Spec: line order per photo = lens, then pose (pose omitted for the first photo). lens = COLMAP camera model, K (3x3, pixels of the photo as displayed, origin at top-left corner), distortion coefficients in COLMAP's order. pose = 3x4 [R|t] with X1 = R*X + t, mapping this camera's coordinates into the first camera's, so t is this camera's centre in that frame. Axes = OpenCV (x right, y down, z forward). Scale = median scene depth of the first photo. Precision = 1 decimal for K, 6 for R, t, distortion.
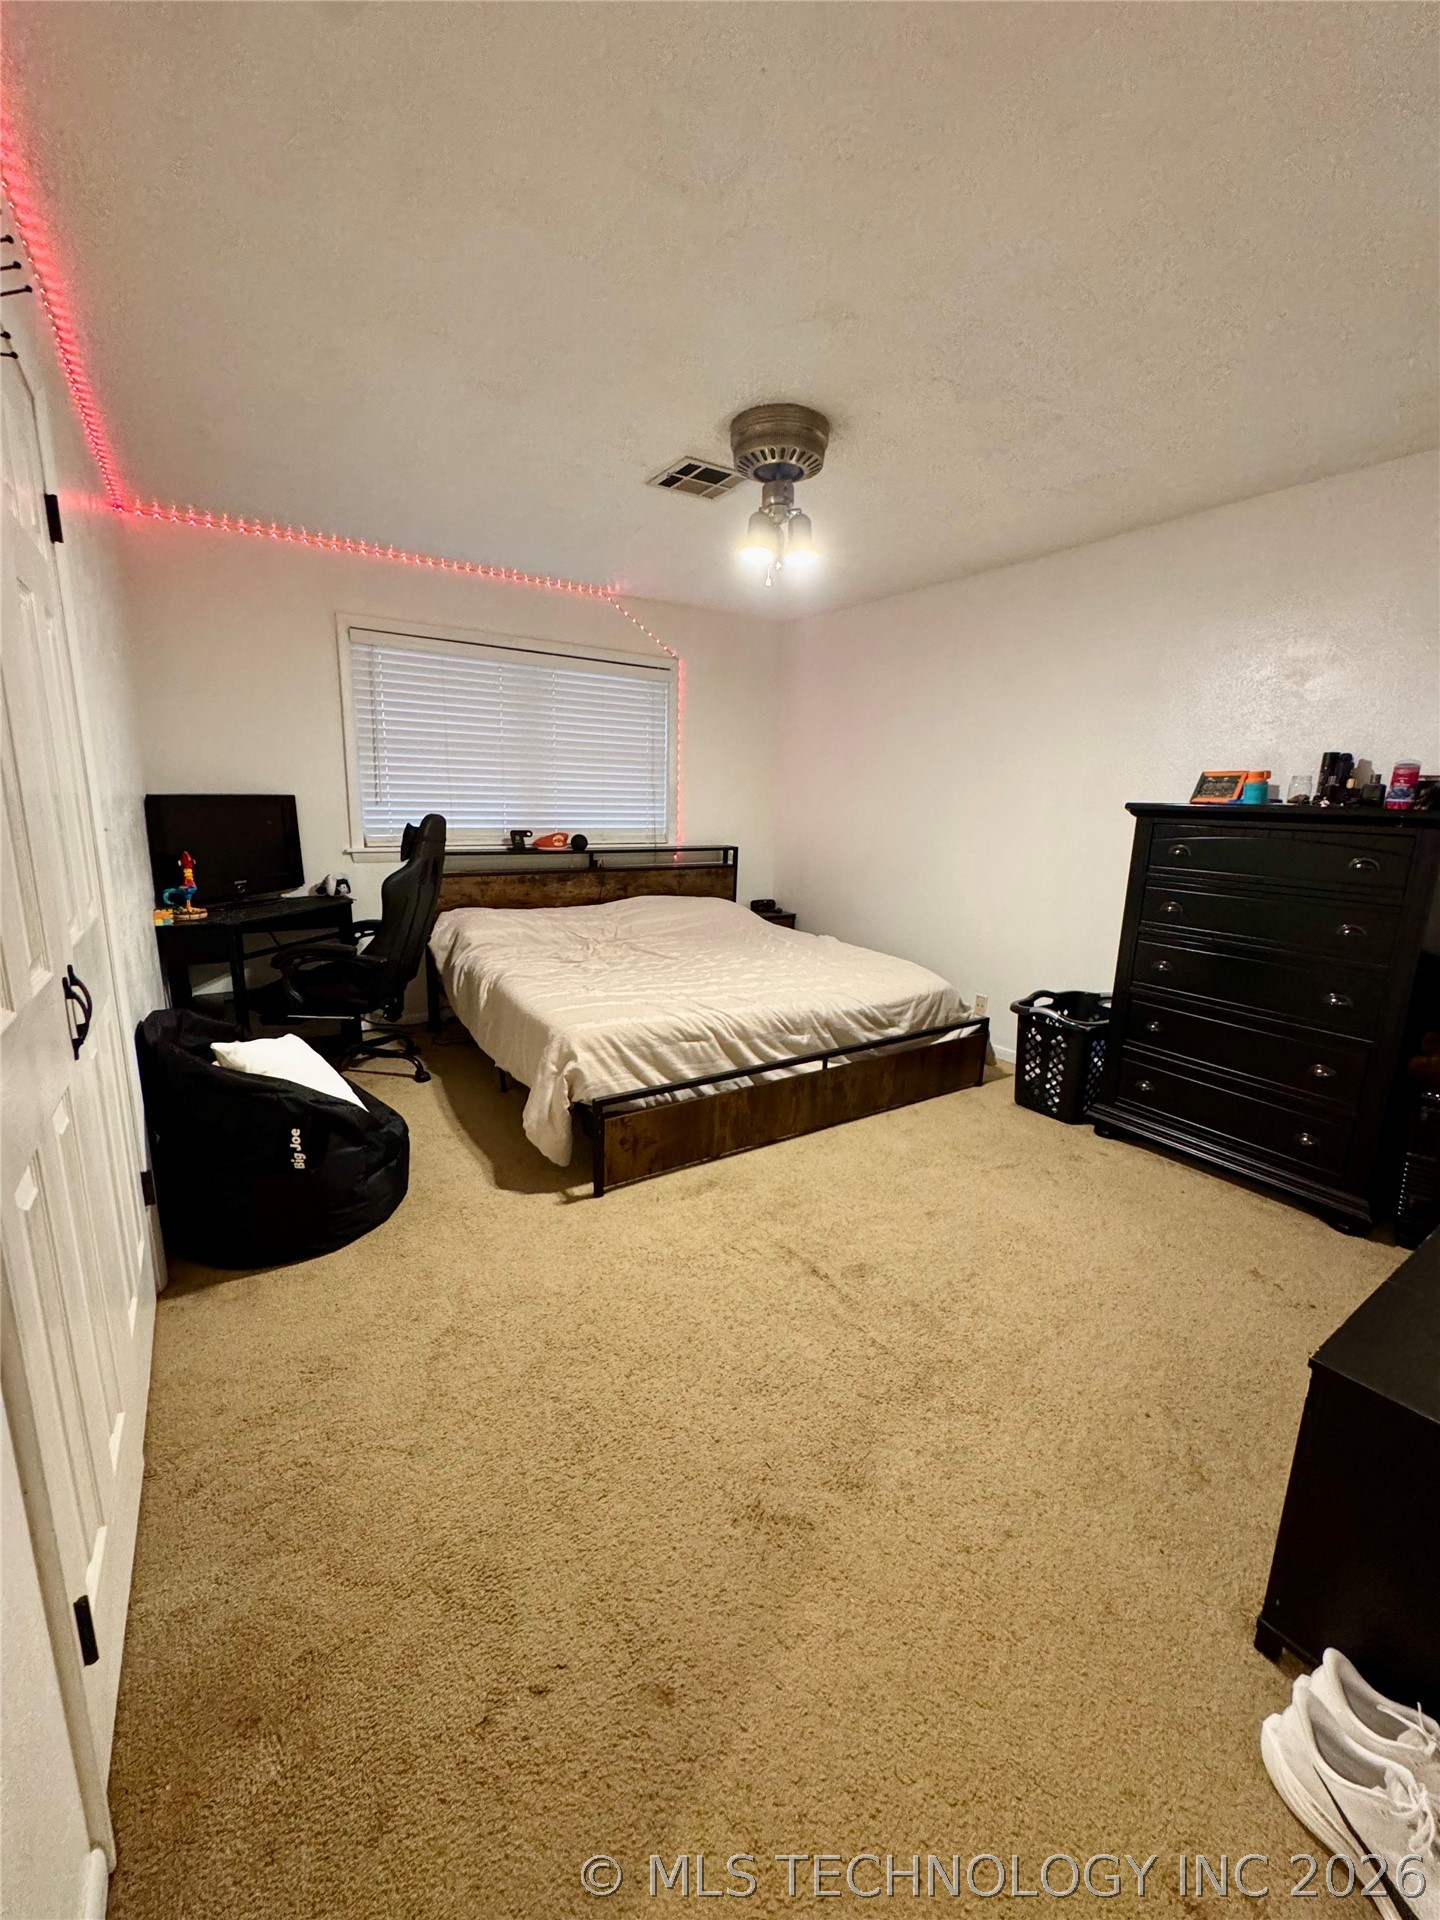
lens RADIAL K [[764.0, 0, 721.1], [0, 764.0, 956.4], [0, 0, 1]] dist [-0.005148, 0.000935]
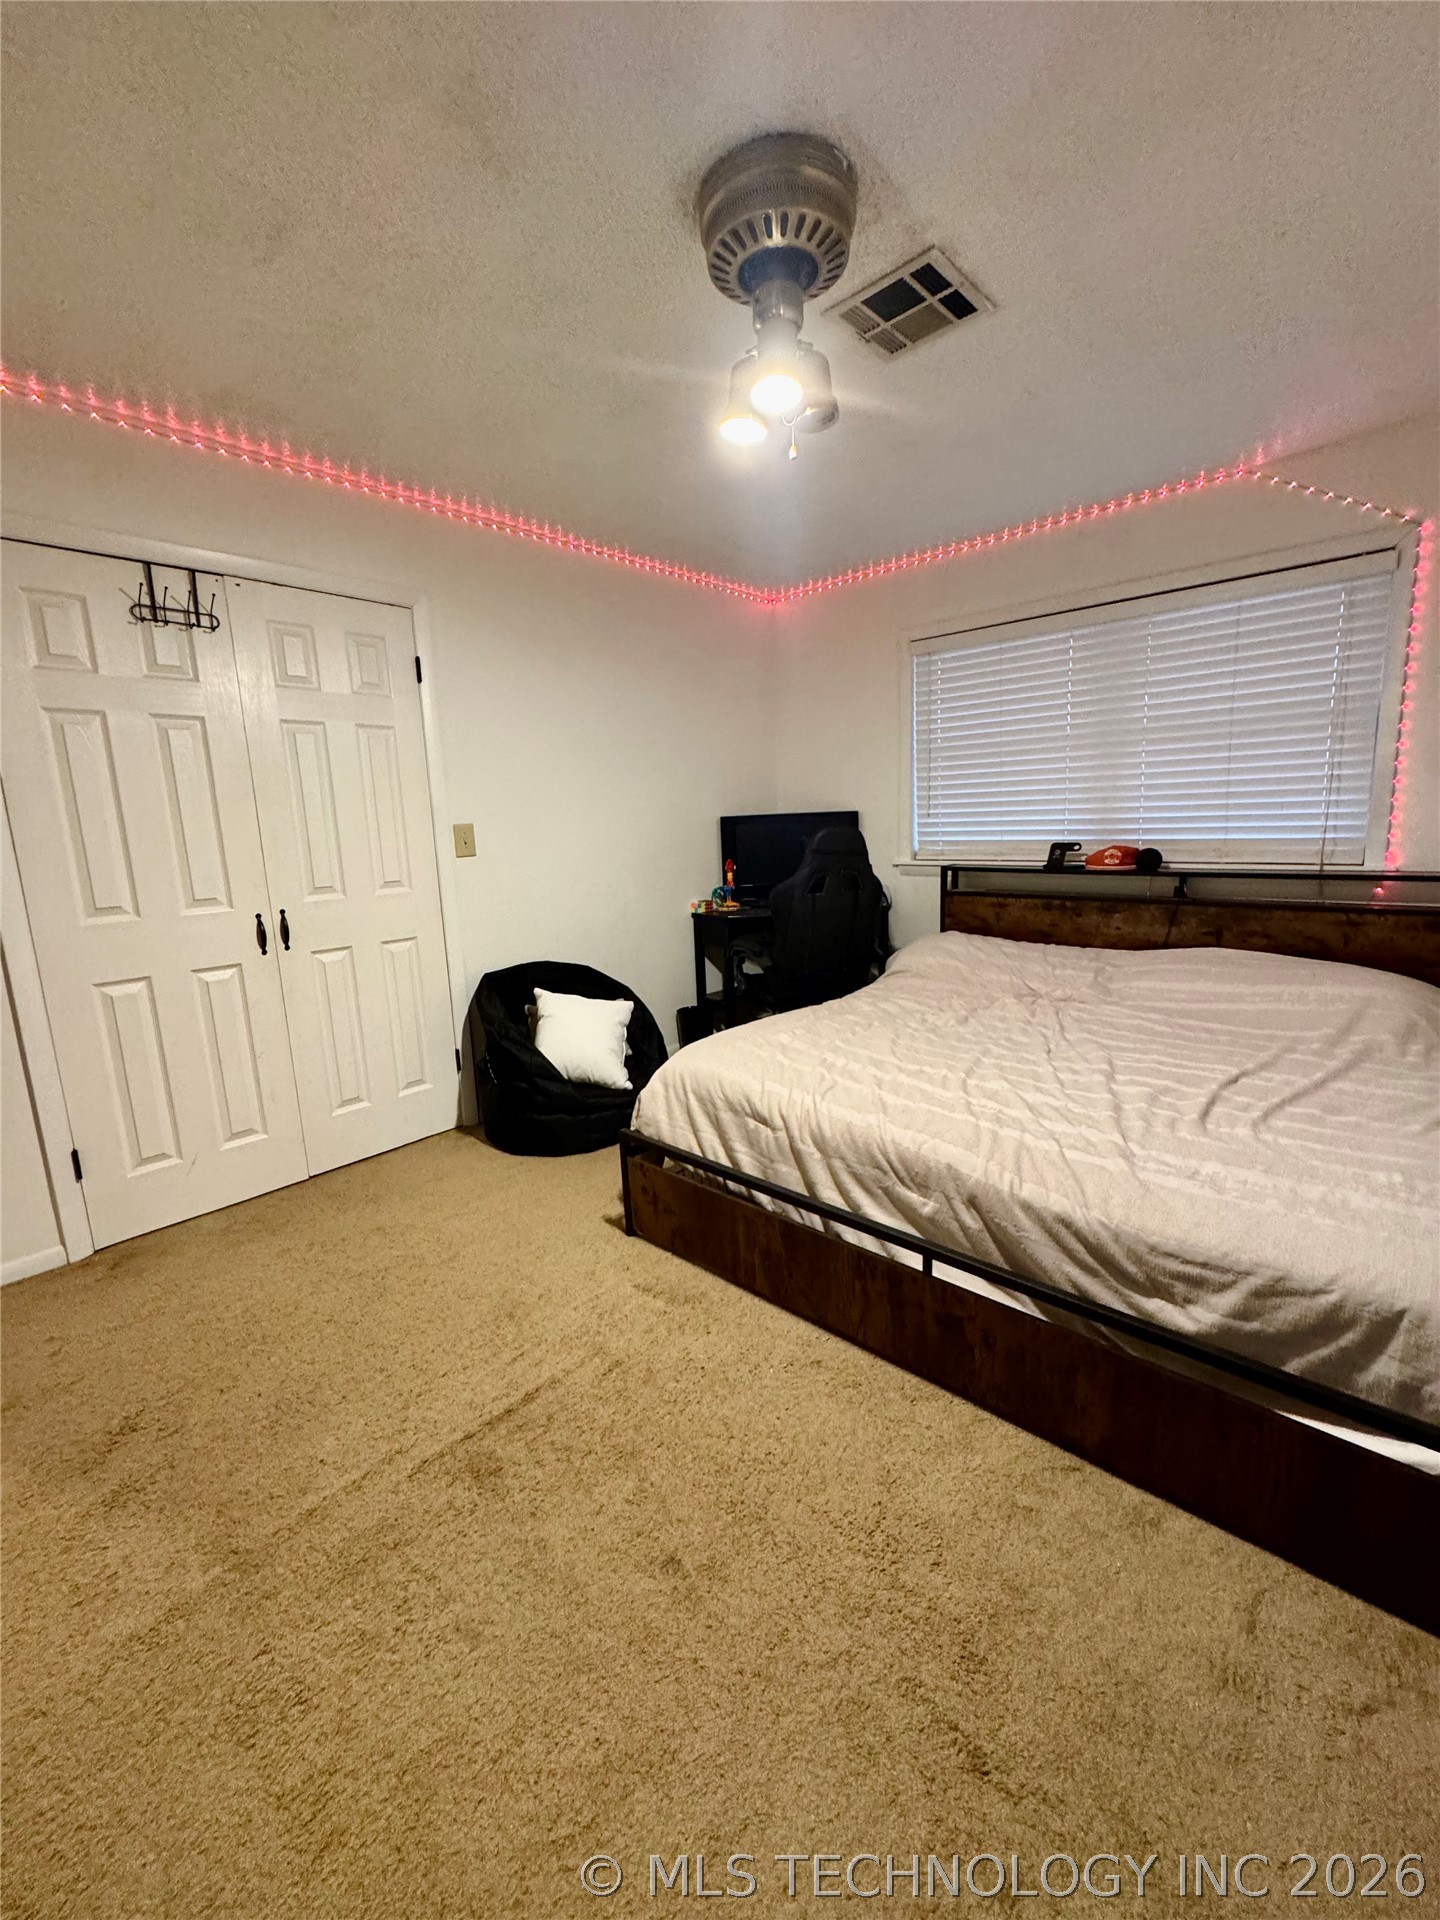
lens RADIAL K [[764.0, 0, 721.1], [0, 764.0, 956.4], [0, 0, 1]] dist [-0.005148, 0.000935]
pose [[0.244615, 0.139137, -0.959585, 0.542968], [-0.156997, 0.982275, 0.102406, -0.100108], [0.956826, 0.125602, 0.262124, 0.626578]]
